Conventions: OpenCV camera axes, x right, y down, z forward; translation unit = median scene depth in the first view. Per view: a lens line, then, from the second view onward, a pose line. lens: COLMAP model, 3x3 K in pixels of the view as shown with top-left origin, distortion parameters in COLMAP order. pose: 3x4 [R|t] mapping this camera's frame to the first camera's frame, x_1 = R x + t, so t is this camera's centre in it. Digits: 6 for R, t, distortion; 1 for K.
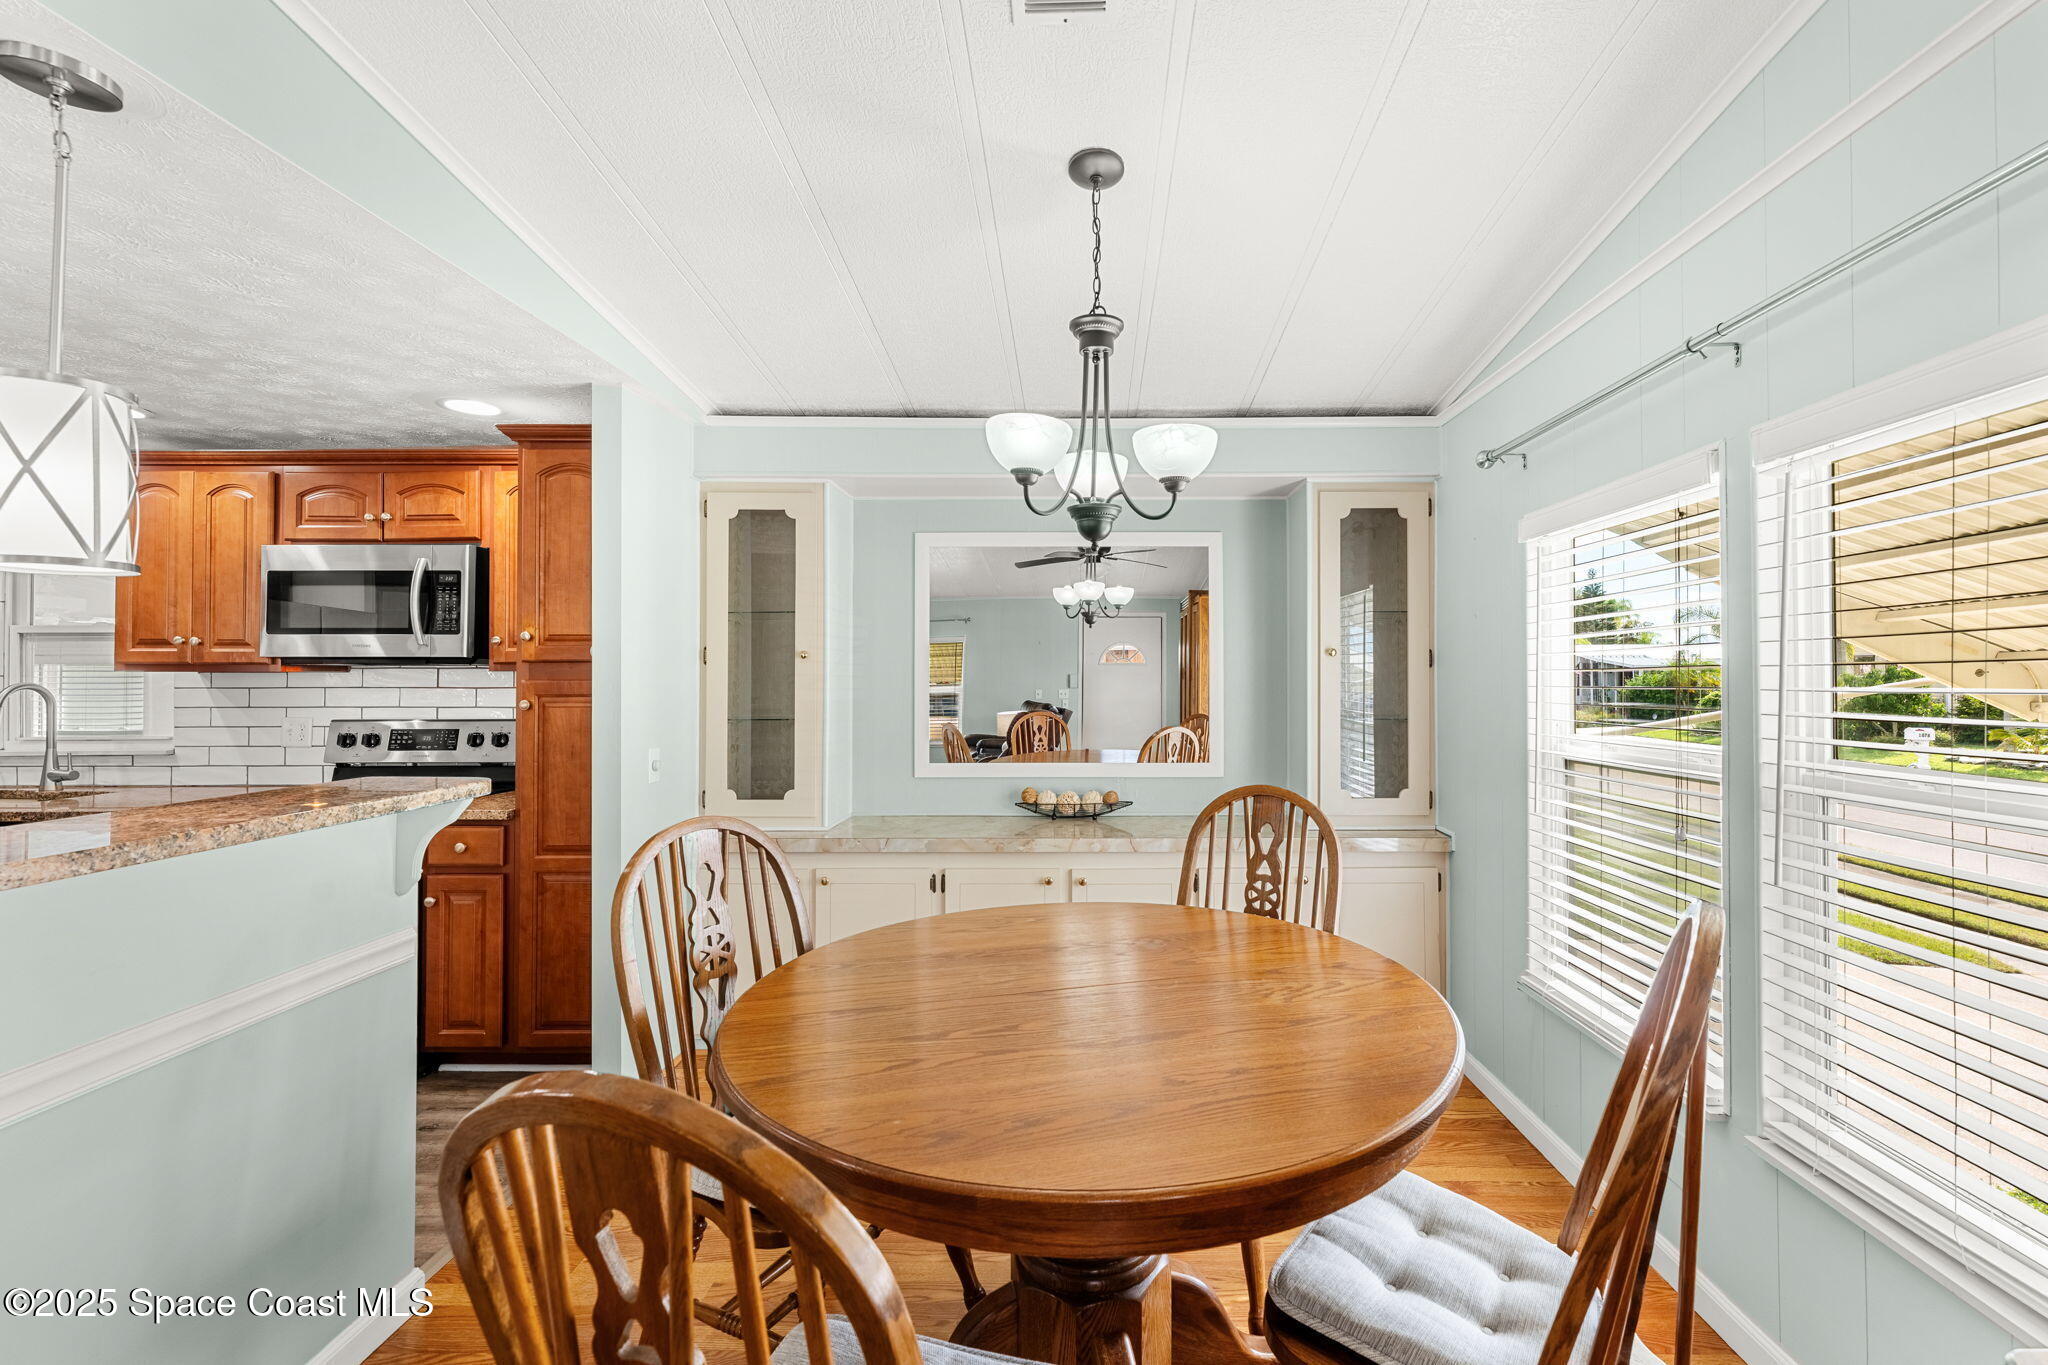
lens RADIAL K [[835.1, 0, 1067.1], [0, 835.1, 667.3], [0, 0, 1]] dist [0.000585, 0.000396]
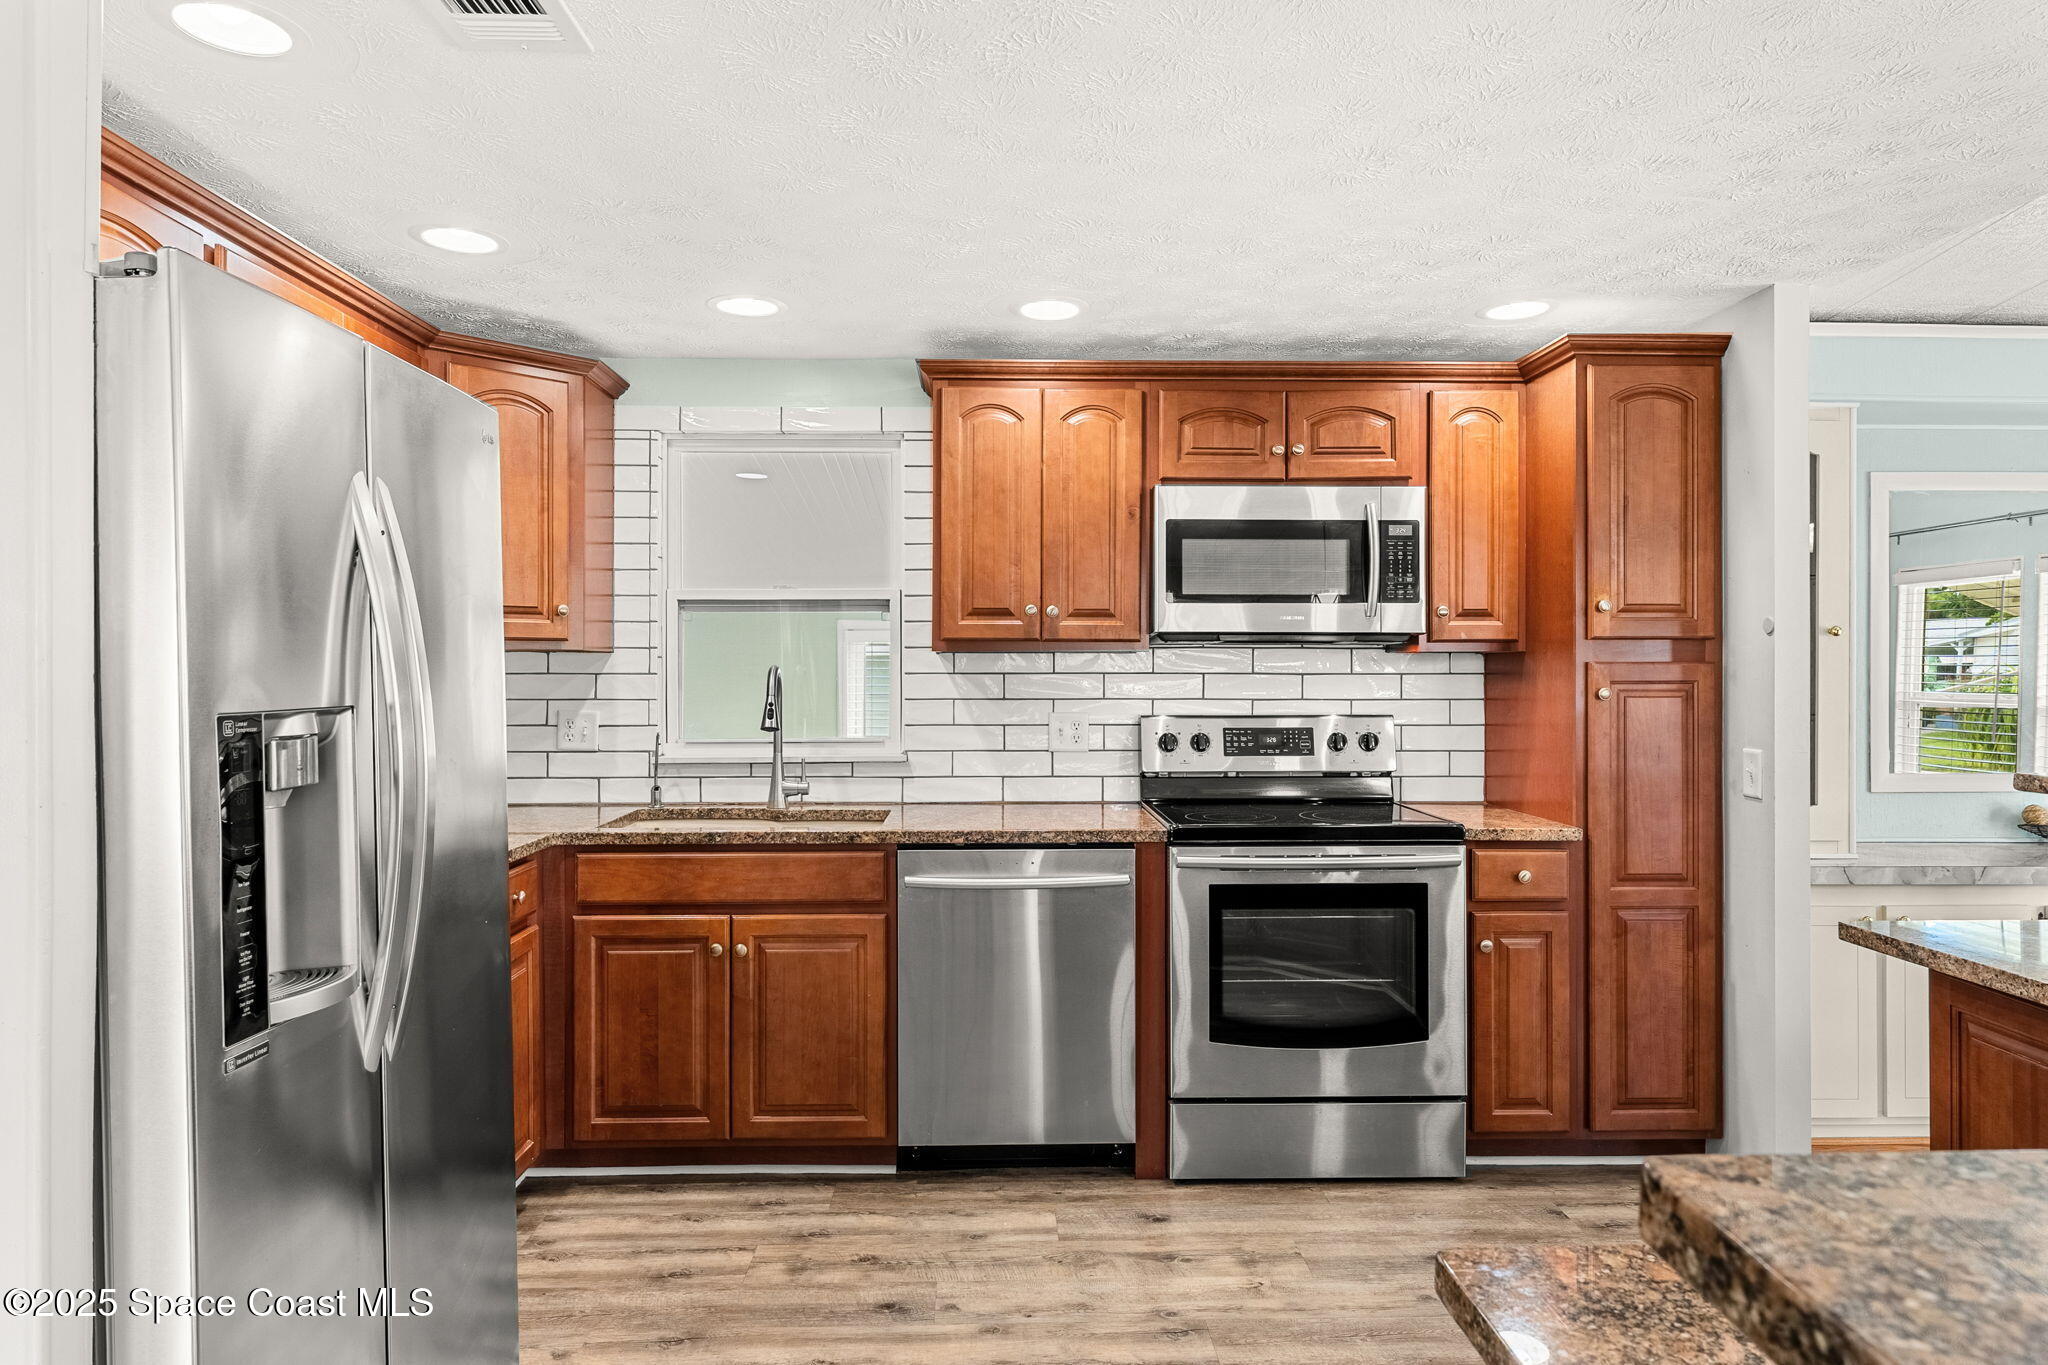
lens RADIAL K [[1253.2, 0, 1026.3], [0, 1253.2, 664.2], [0, 0, 1]] dist [0.003228, 0.002150]
pose [[0.999792, 0.002520, 0.020262, -1.083850], [-0.002673, 0.999968, 0.007529, 0.008638], [-0.020242, -0.007582, 0.999766, -0.144171]]
